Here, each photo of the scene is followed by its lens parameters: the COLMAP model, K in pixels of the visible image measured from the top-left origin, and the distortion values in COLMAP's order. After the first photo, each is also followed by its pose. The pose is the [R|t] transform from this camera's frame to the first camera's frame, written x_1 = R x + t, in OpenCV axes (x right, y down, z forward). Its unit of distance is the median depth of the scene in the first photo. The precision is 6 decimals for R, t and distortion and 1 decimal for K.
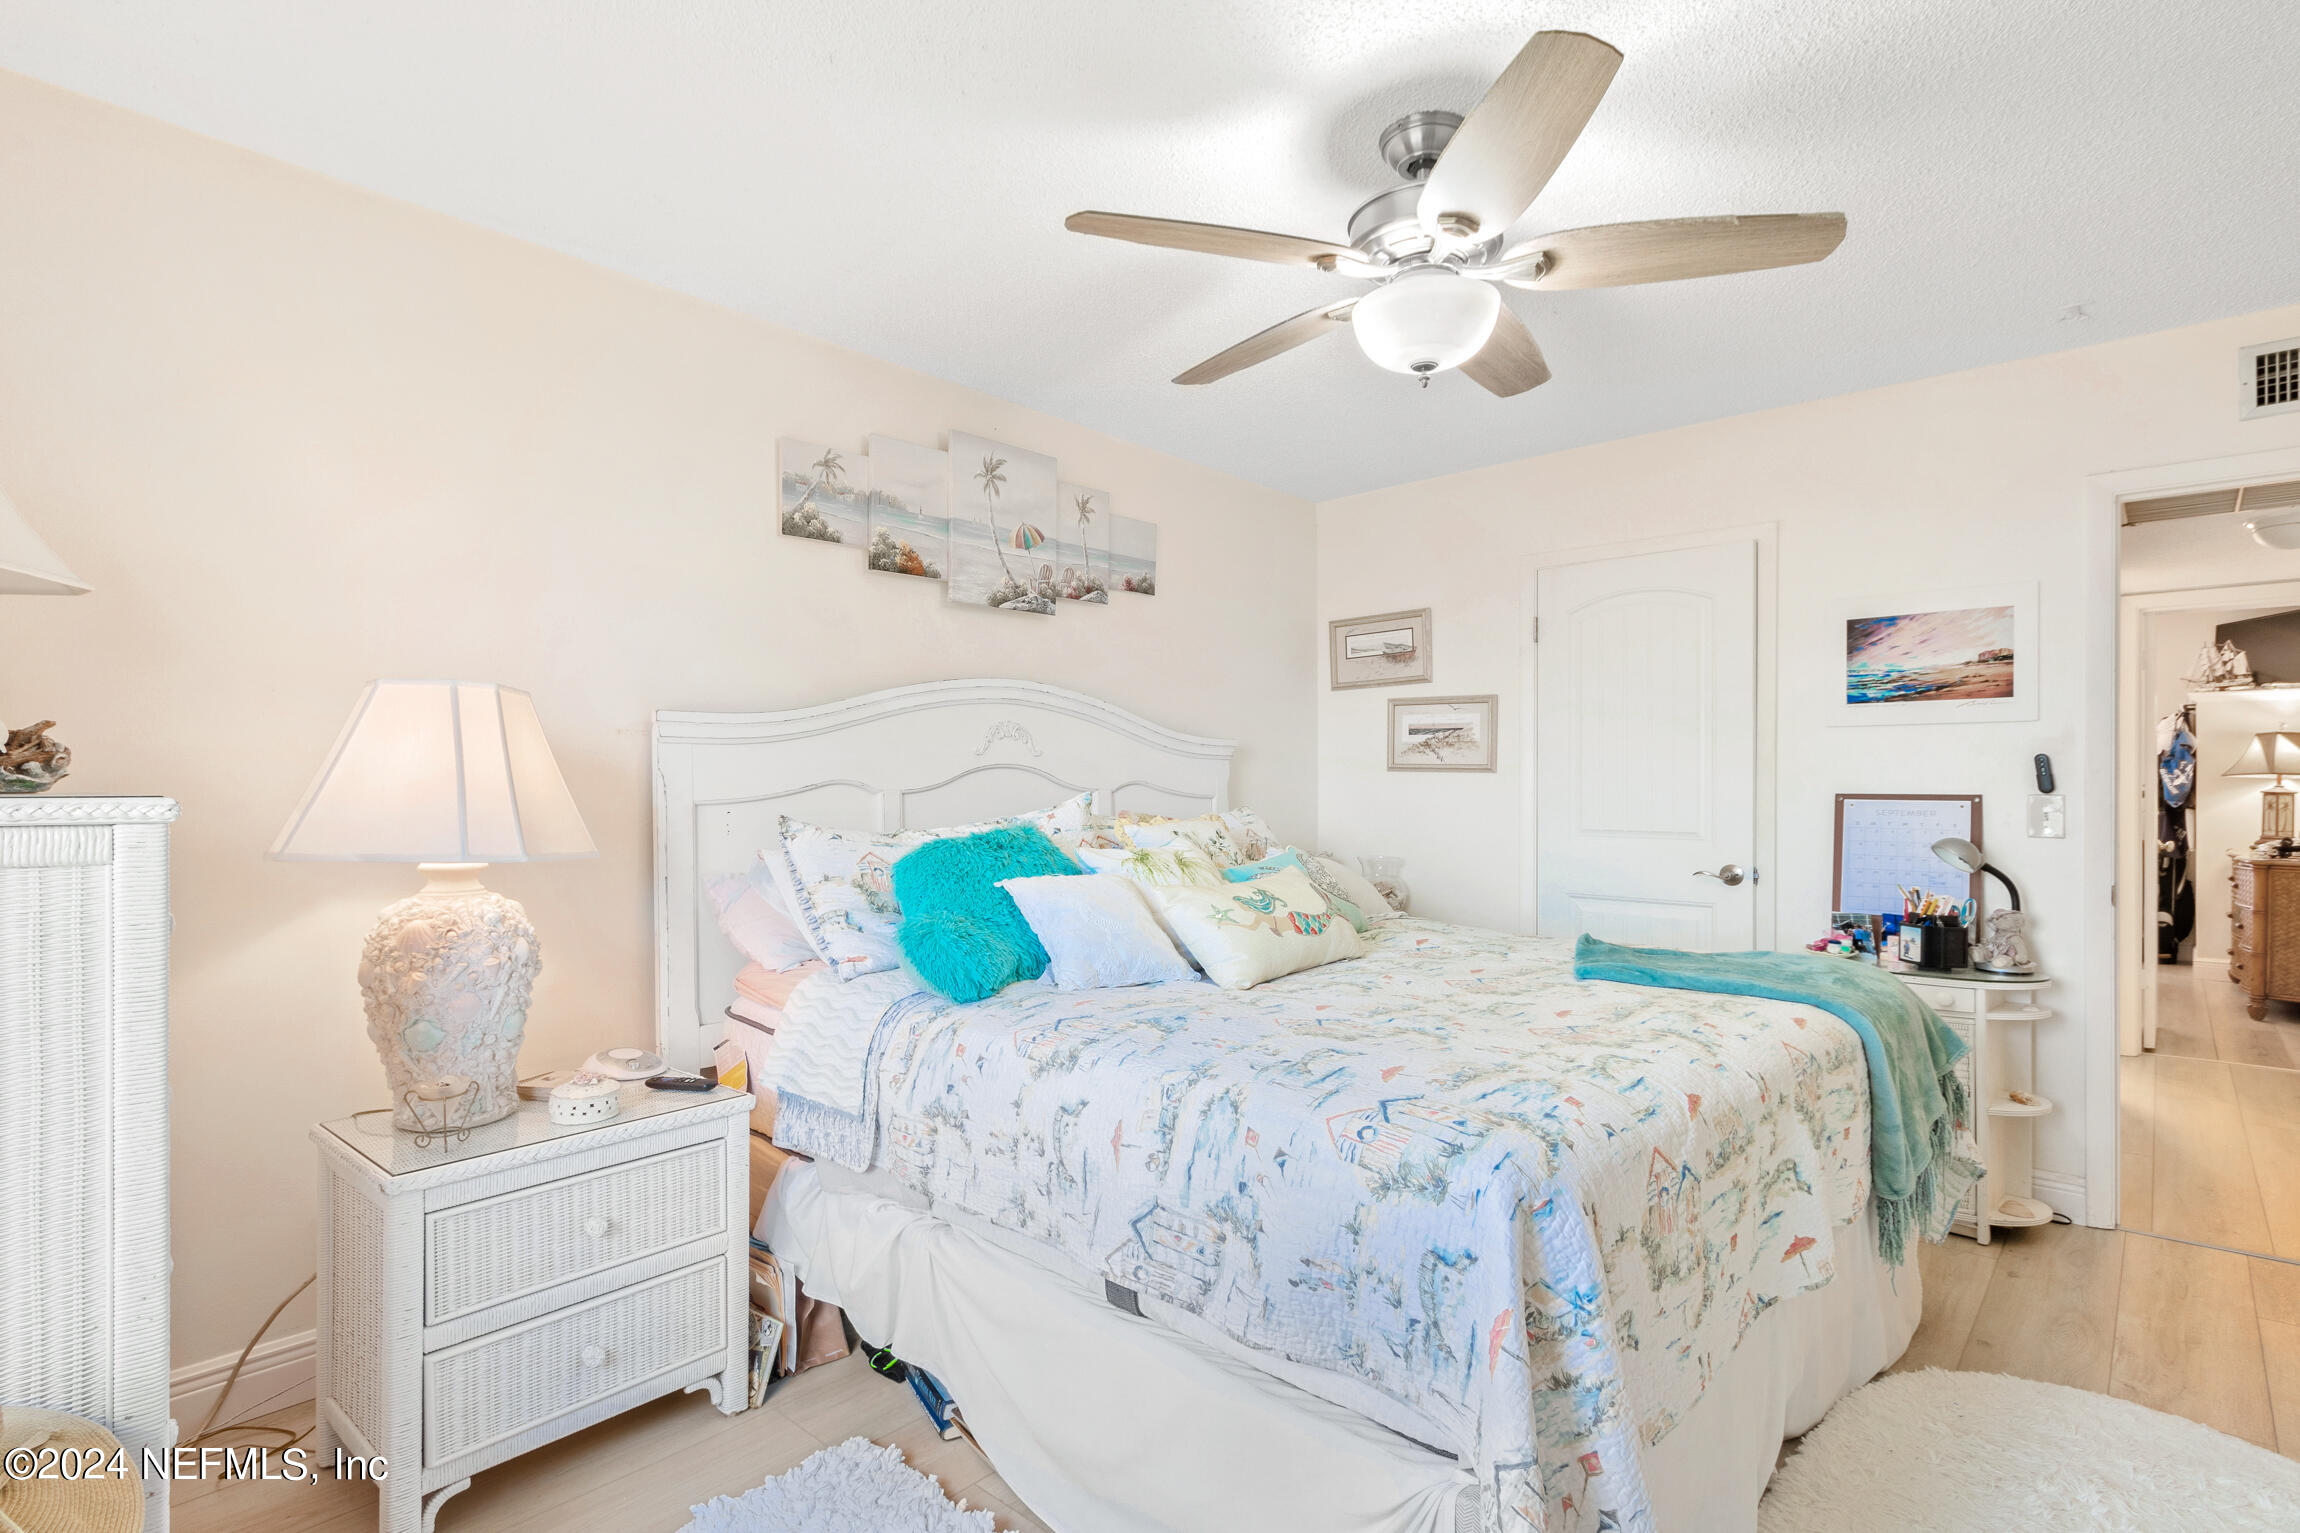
lens RADIAL K [[1082.6, 0, 1150.0], [0, 1082.6, 766.5], [0, 0, 1]] dist [-0.018140, -0.000838]
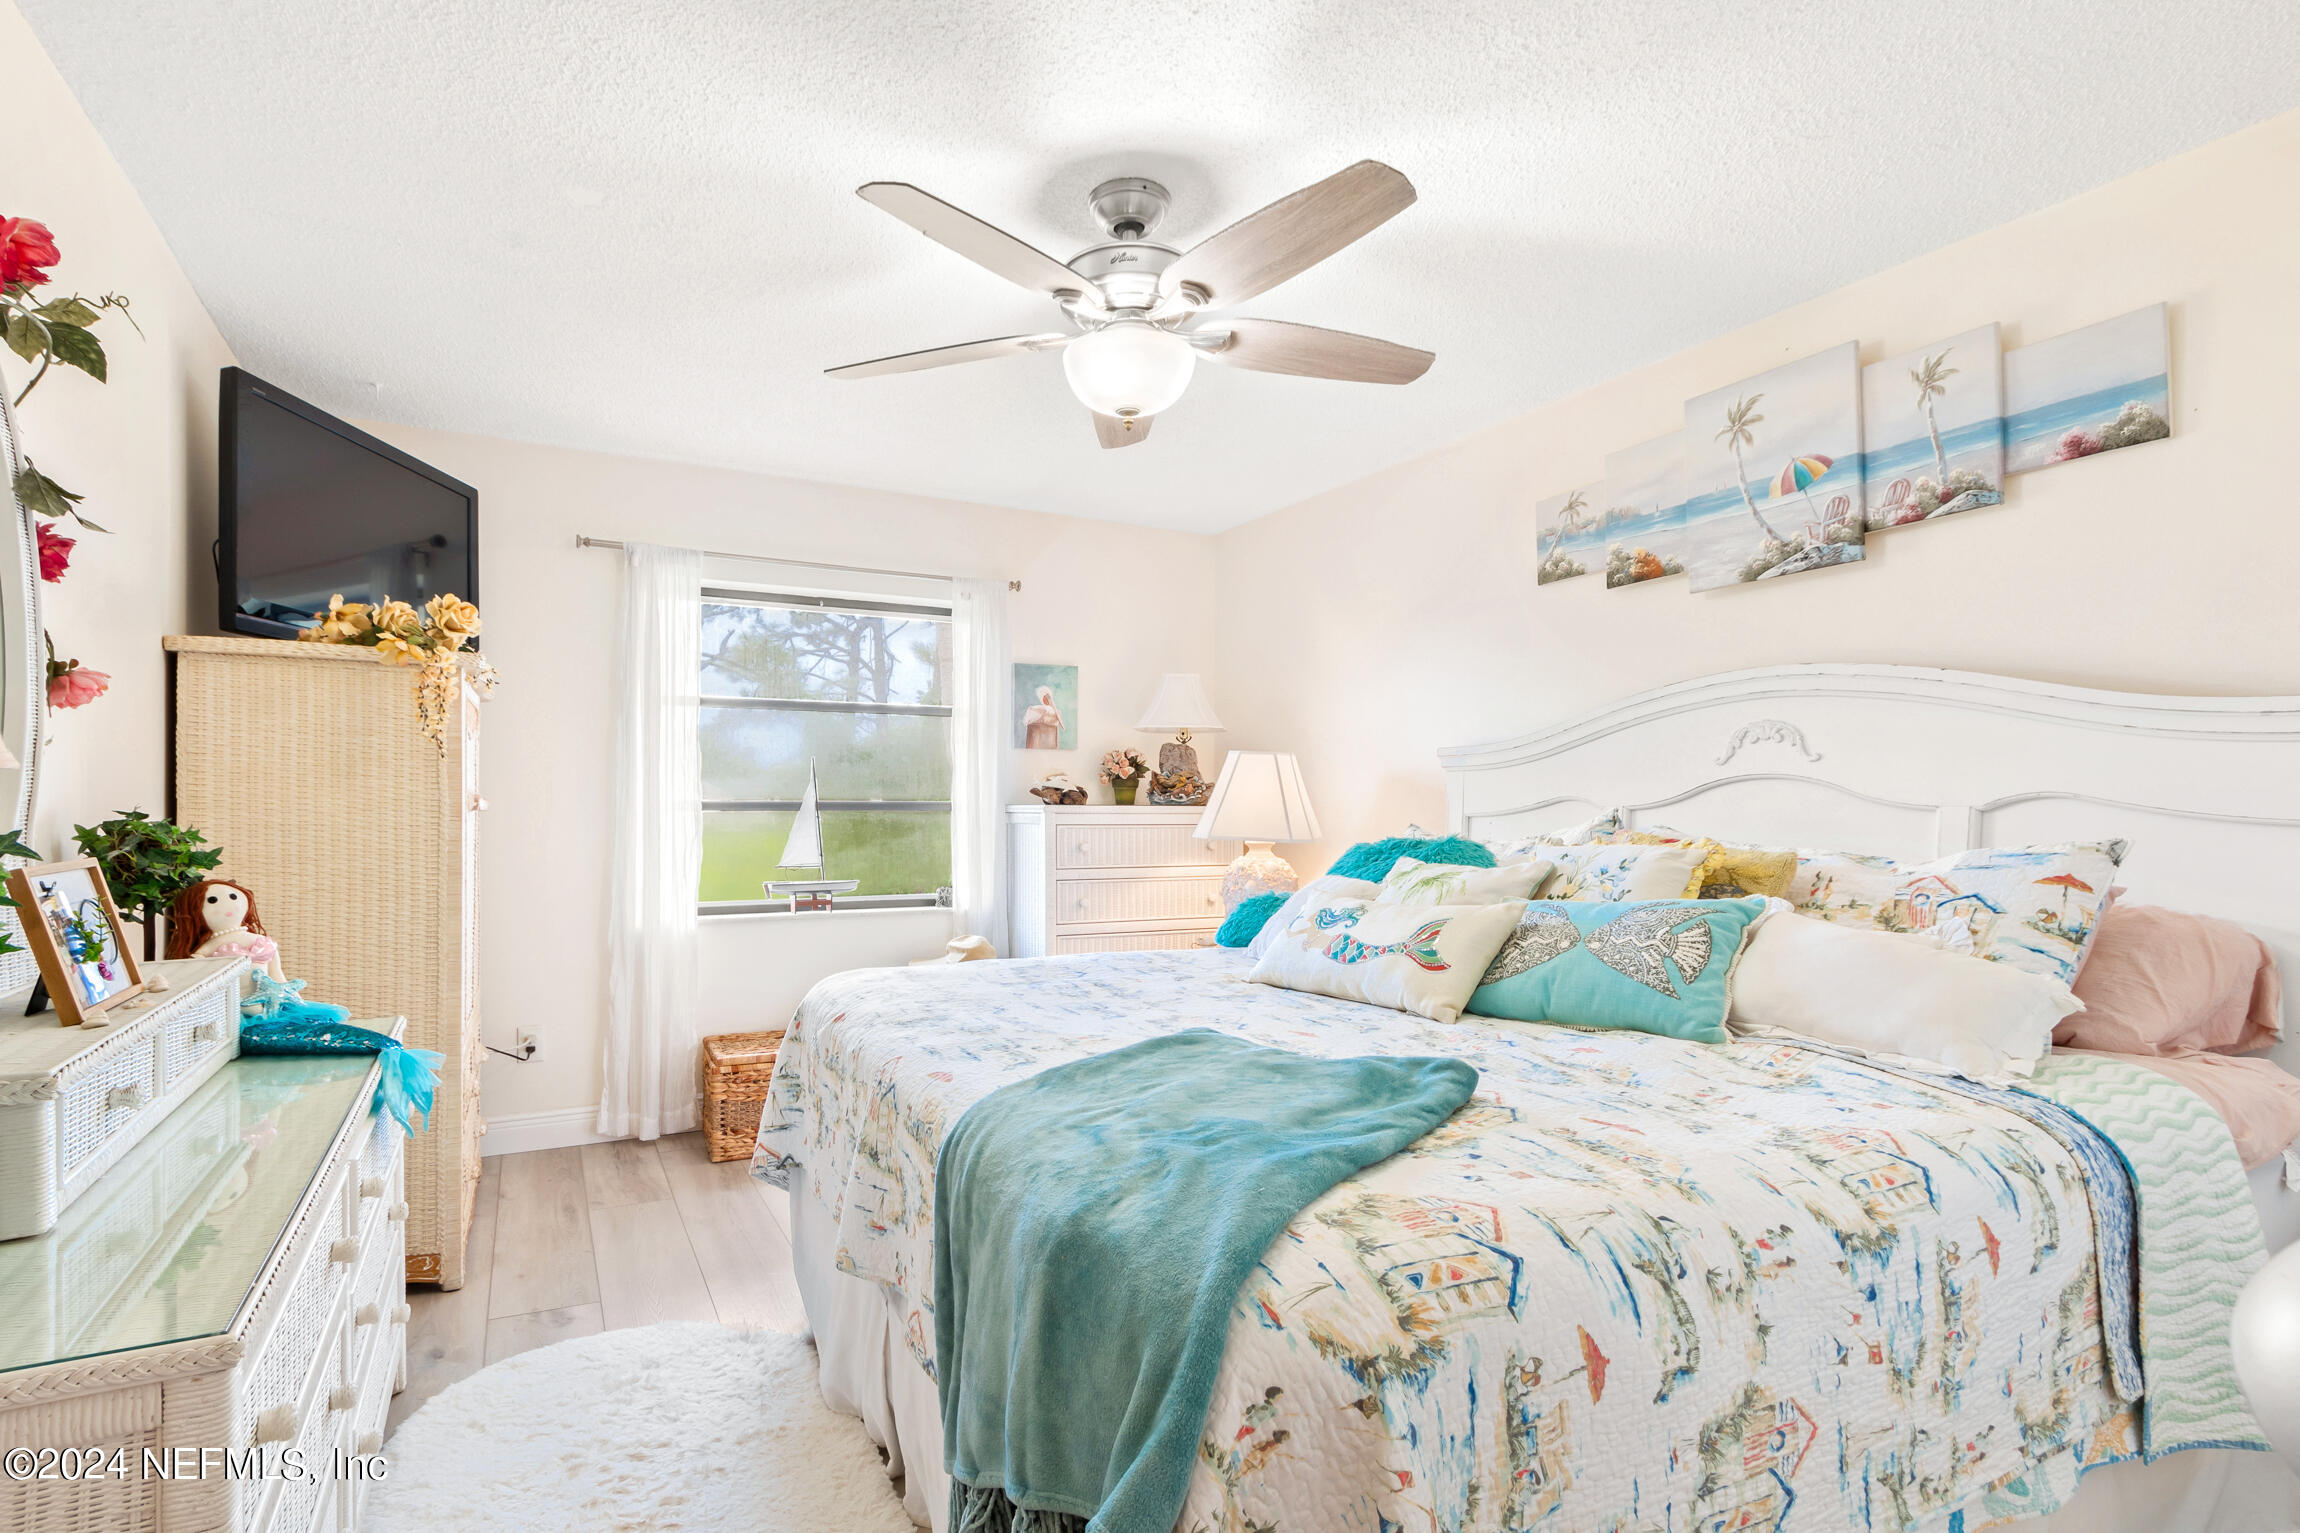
lens RADIAL K [[1095.9, 0, 1157.5], [0, 1095.9, 794.0], [0, 0, 1]] dist [-0.001113, -0.000197]
pose [[-0.287527, -0.009303, -0.957727, 0.786885], [0.018815, 0.999705, -0.015359, 0.017802], [0.957588, -0.022436, -0.287267, 0.812749]]
